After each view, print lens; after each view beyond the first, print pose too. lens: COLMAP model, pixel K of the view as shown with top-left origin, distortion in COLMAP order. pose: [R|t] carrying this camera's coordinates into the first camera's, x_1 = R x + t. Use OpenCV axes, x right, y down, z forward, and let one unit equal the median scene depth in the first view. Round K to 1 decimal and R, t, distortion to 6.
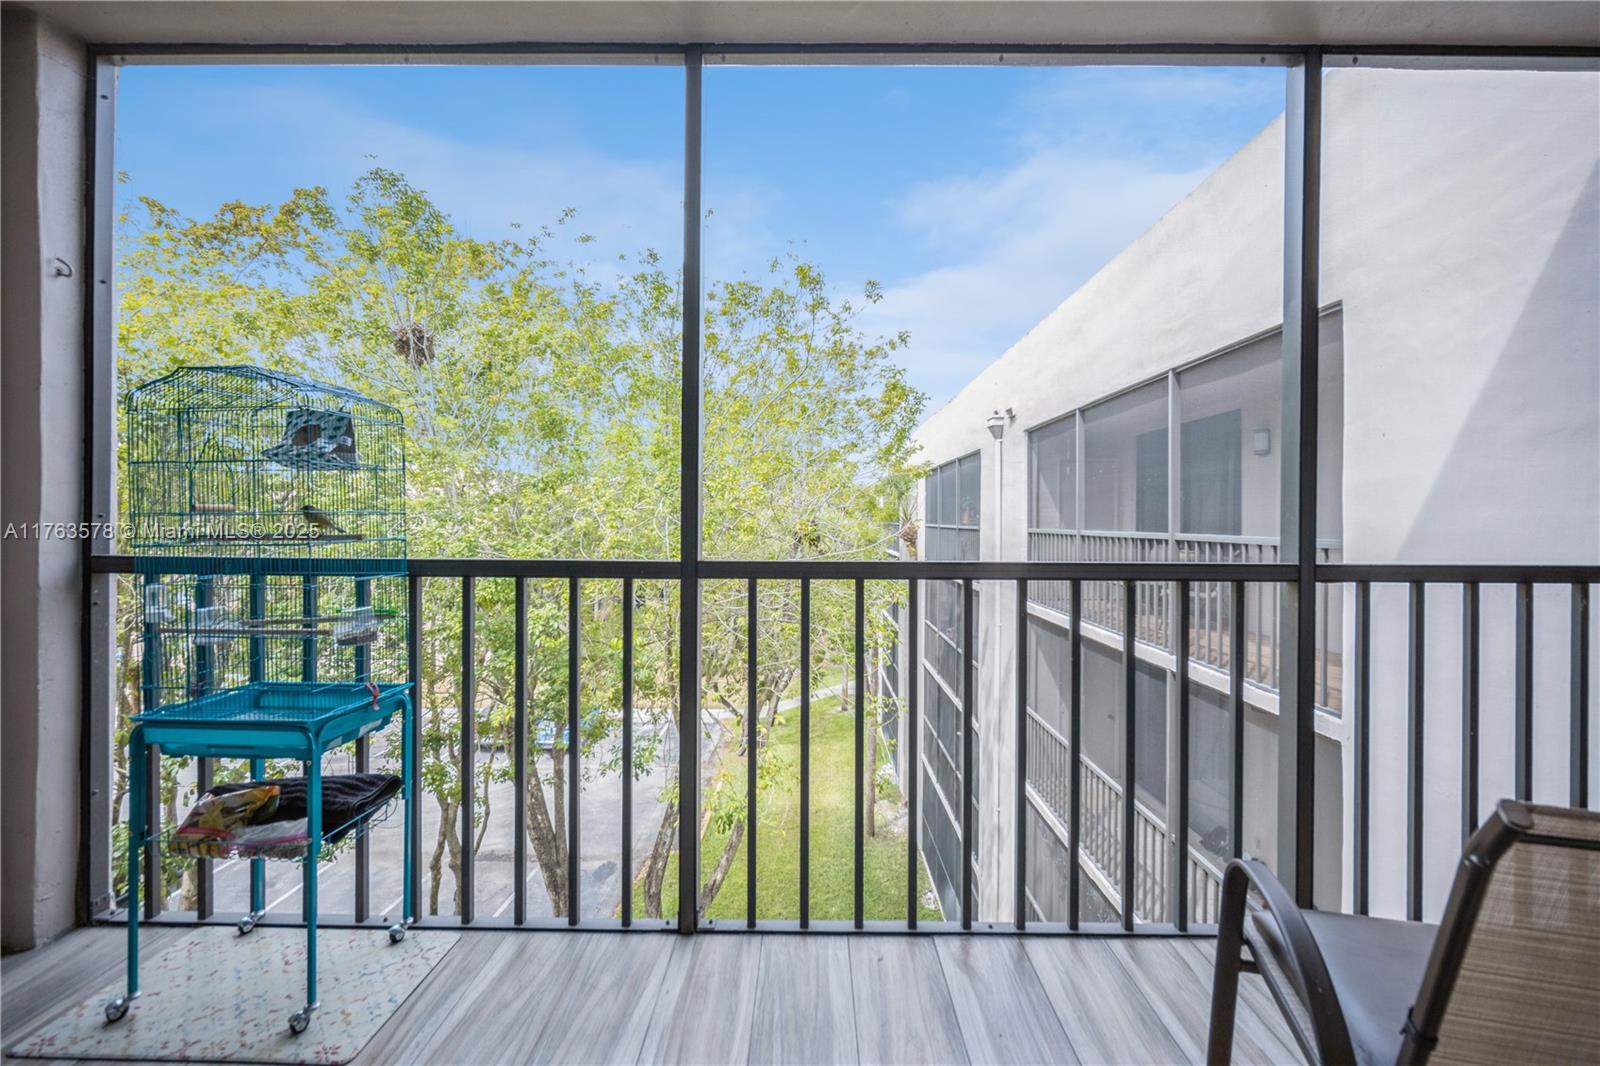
lens RADIAL K [[676.5, 0, 794.9], [0, 676.5, 523.9], [0, 0, 1]] dist [-0.001942, -0.000383]
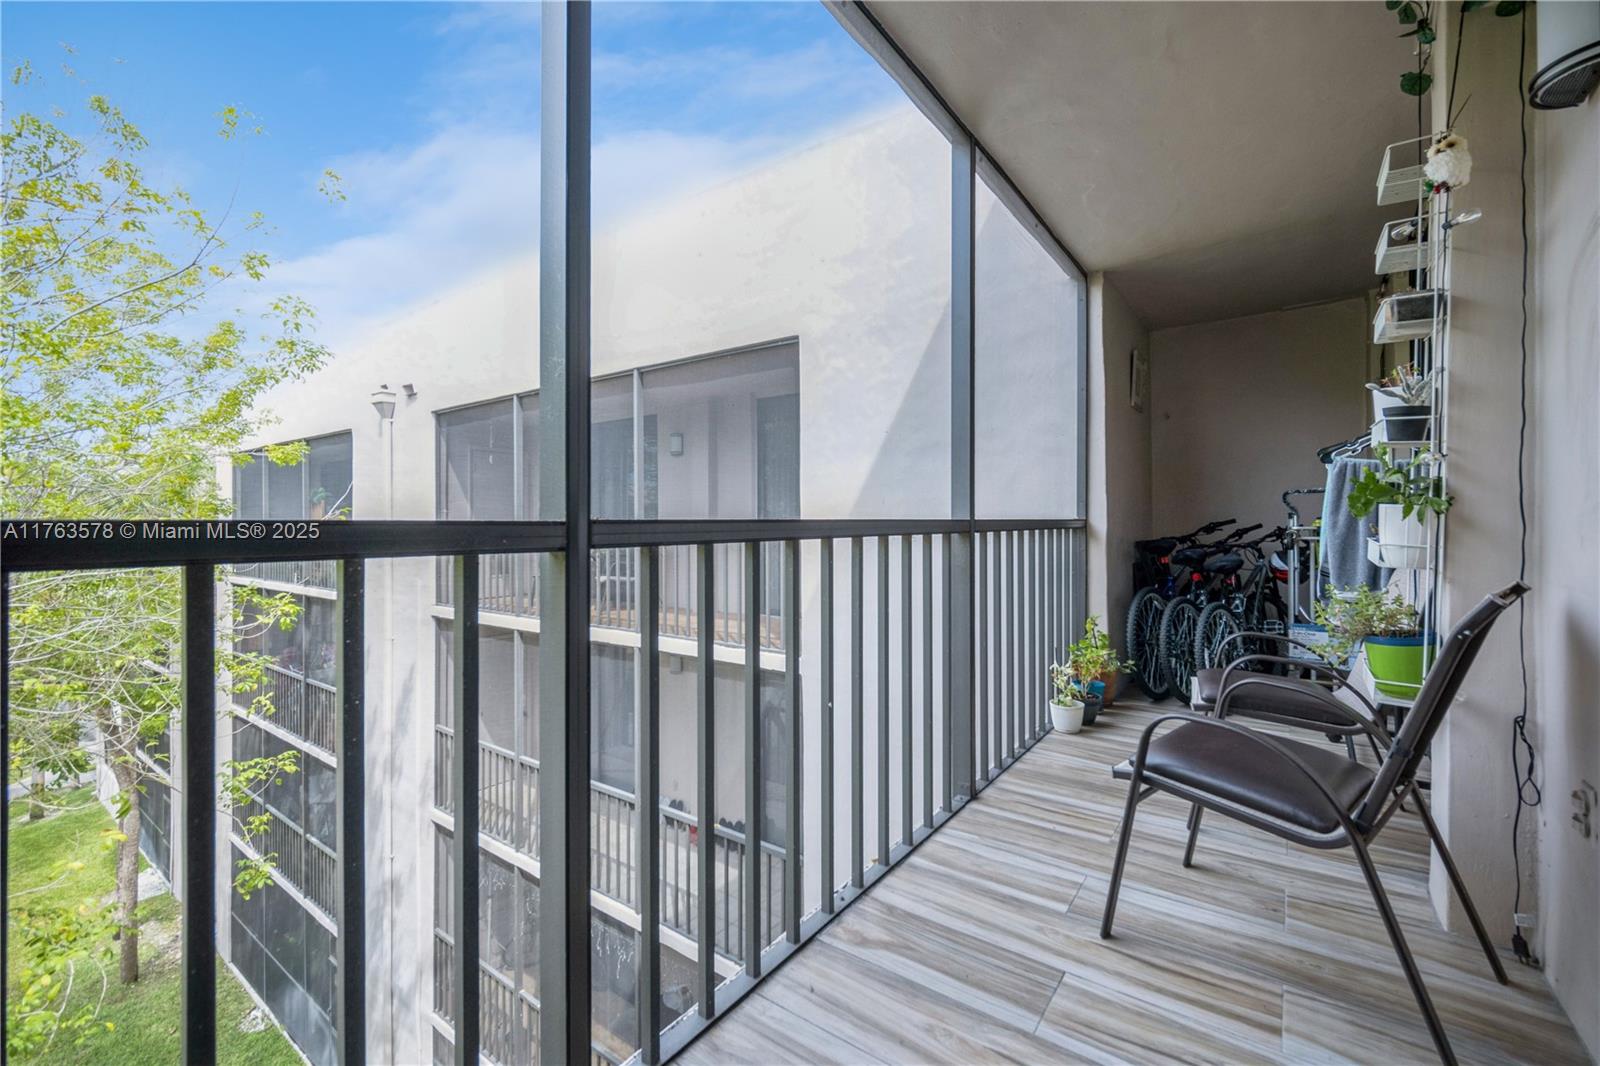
lens RADIAL K [[676.5, 0, 798.5], [0, 676.5, 522.1], [0, 0, 1]] dist [-0.001942, -0.000383]
pose [[0.570145, -0.007901, 0.821506, -0.137981], [0.014575, 0.999894, -0.000498, 0.016074], [-0.821415, 0.012257, 0.570200, 0.129775]]
